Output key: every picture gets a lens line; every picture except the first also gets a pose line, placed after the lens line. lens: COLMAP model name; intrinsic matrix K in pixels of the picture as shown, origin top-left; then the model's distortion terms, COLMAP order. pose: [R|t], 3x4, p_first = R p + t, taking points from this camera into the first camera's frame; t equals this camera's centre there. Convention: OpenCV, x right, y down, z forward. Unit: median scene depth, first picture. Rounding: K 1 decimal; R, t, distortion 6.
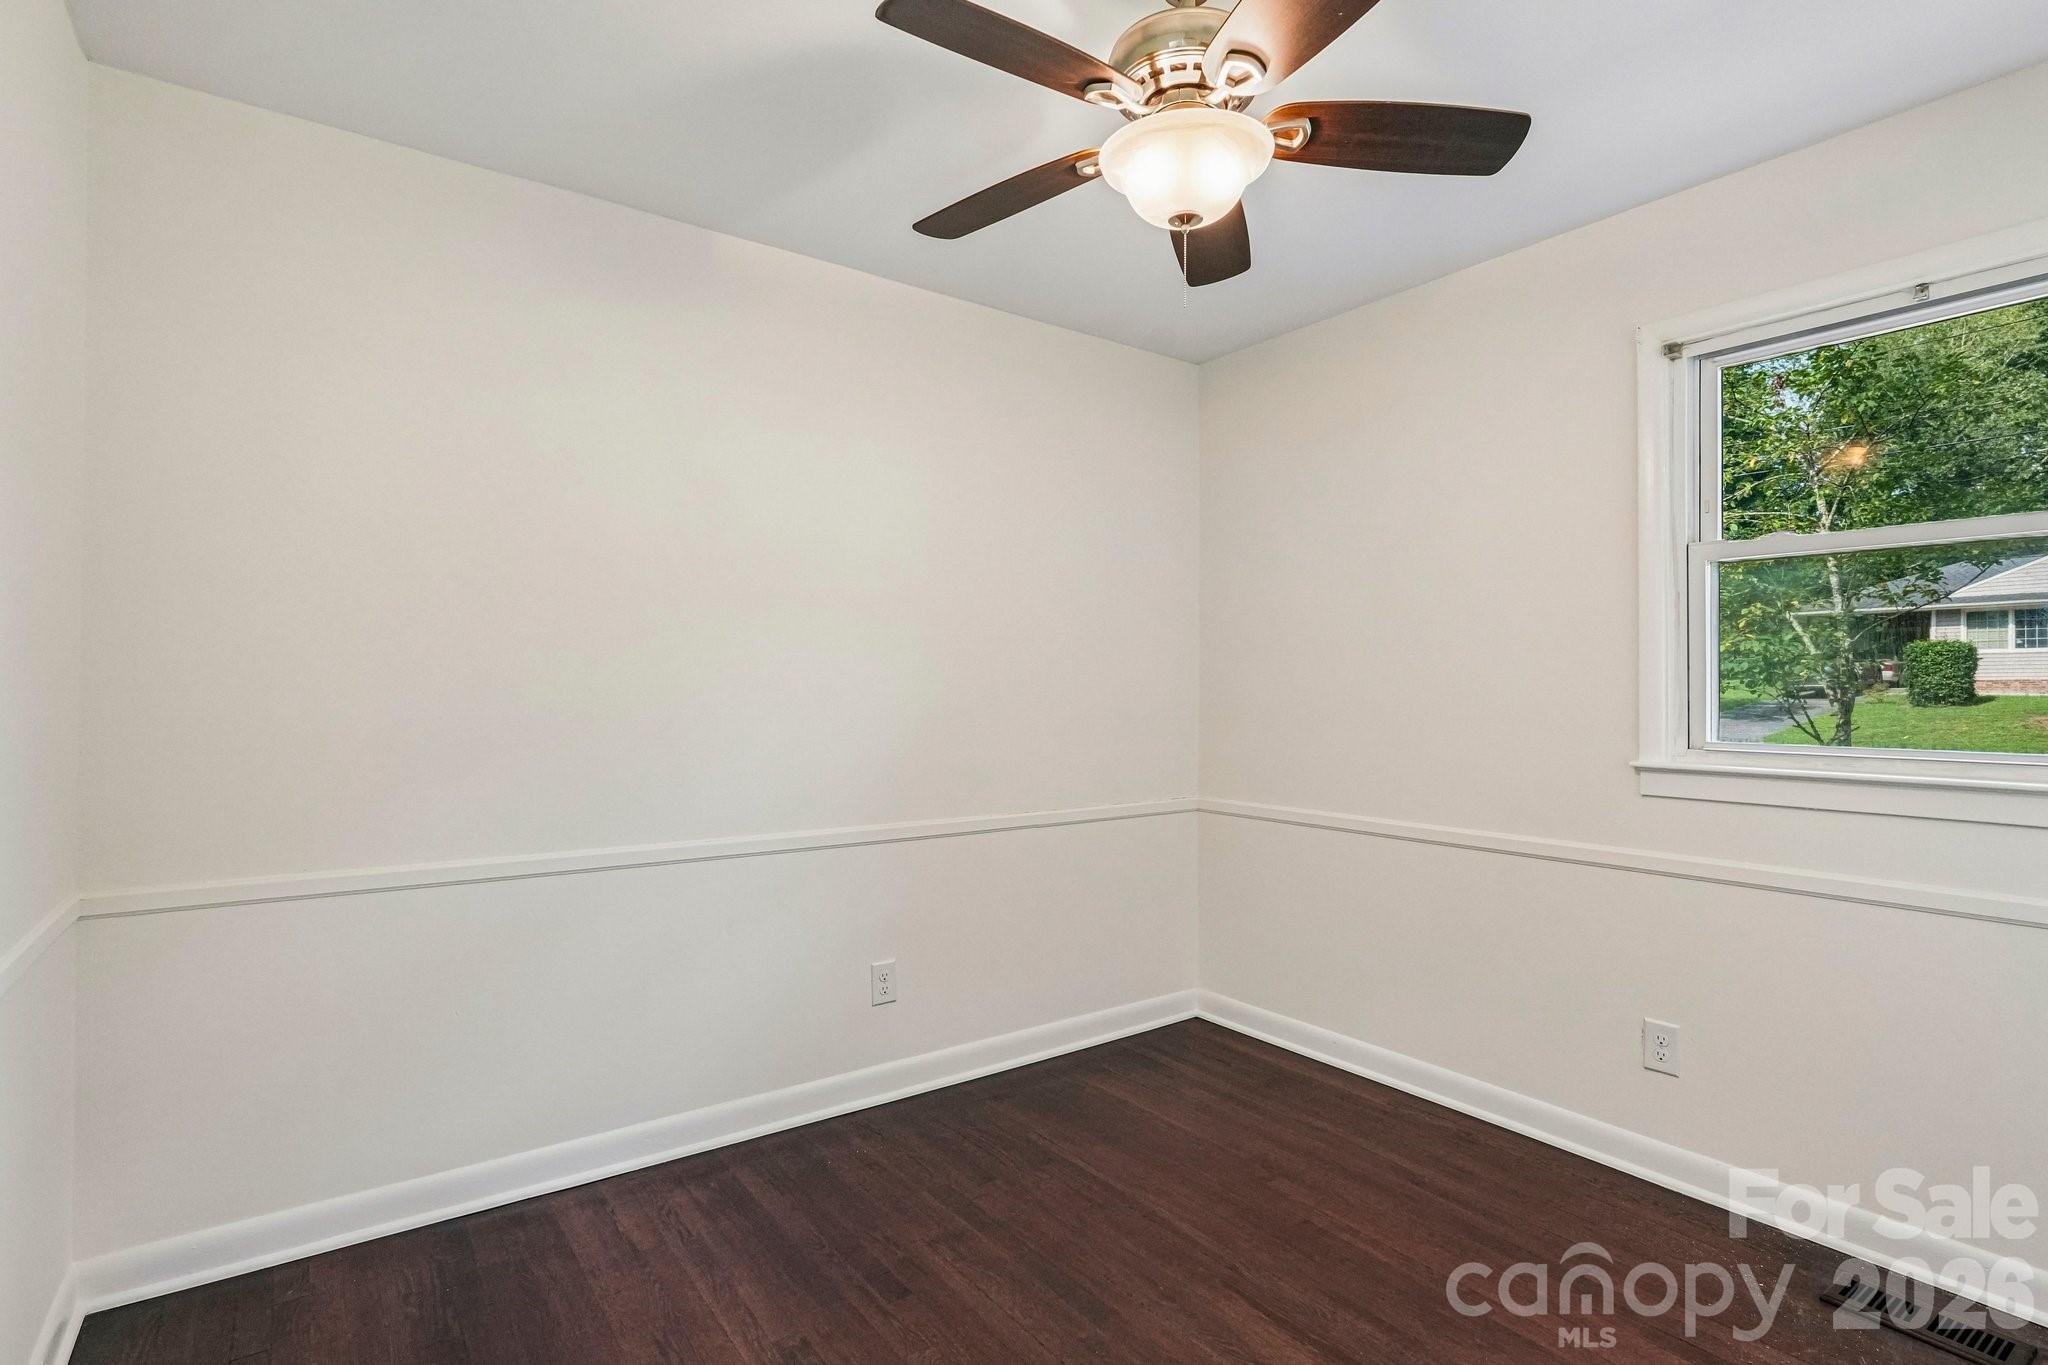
lens RADIAL K [[1007.9, 0, 1032.1], [0, 1007.9, 673.1], [0, 0, 1]] dist [0.001530, 0.000608]
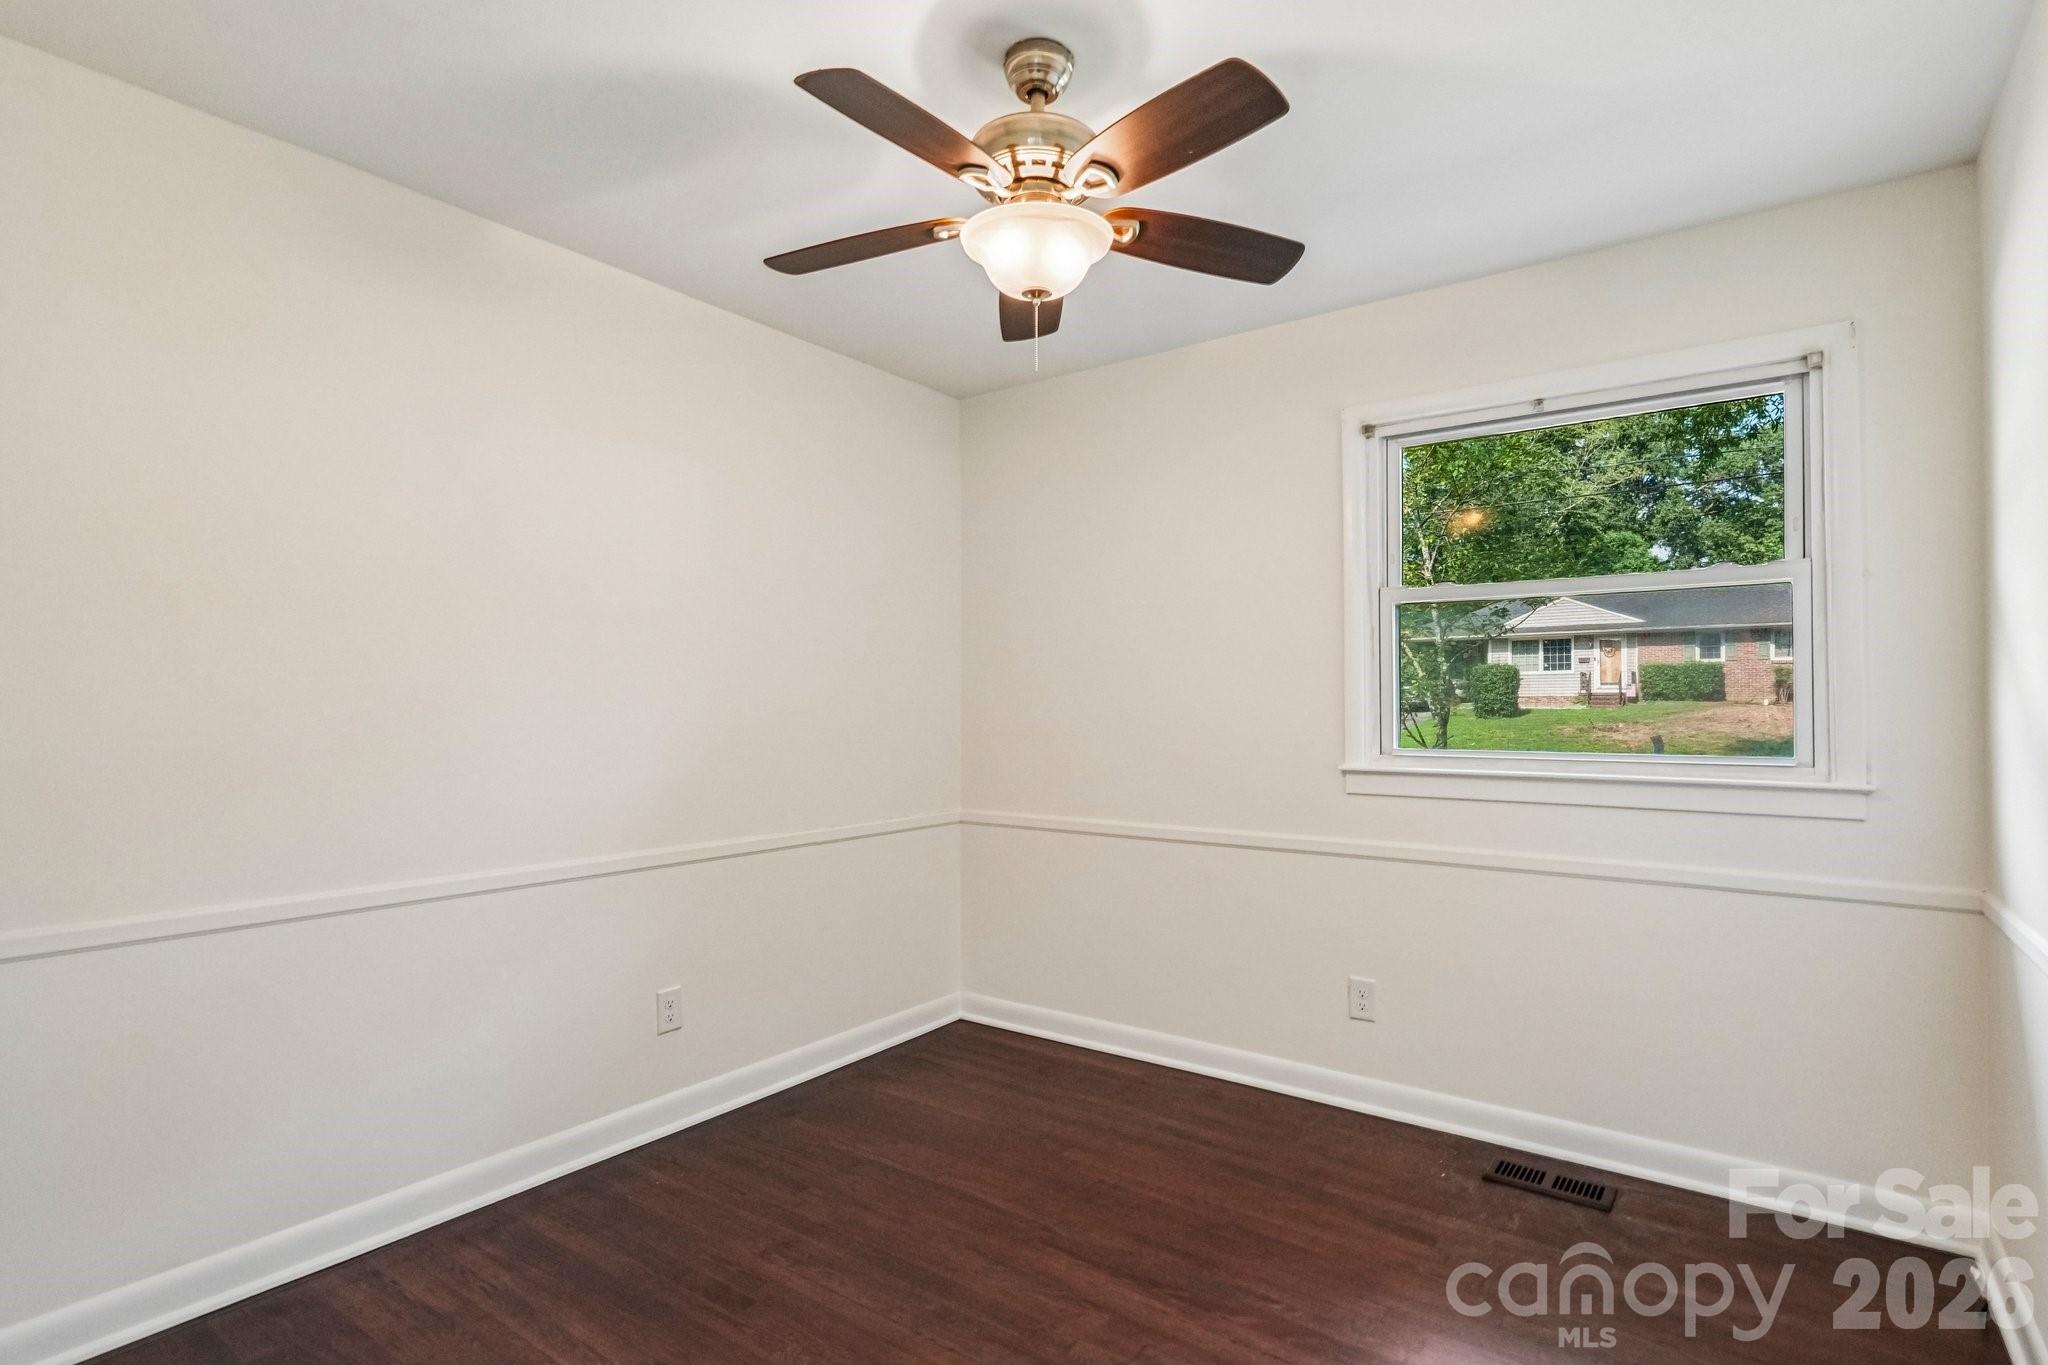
lens RADIAL K [[1007.9, 0, 1046.7], [0, 1007.9, 681.6], [0, 0, 1]] dist [0.001530, 0.000608]
pose [[0.952390, 0.003621, 0.304861, -0.121811], [-0.001083, 0.999963, -0.008493, -0.003058], [-0.304881, 0.007759, 0.952359, -0.052726]]
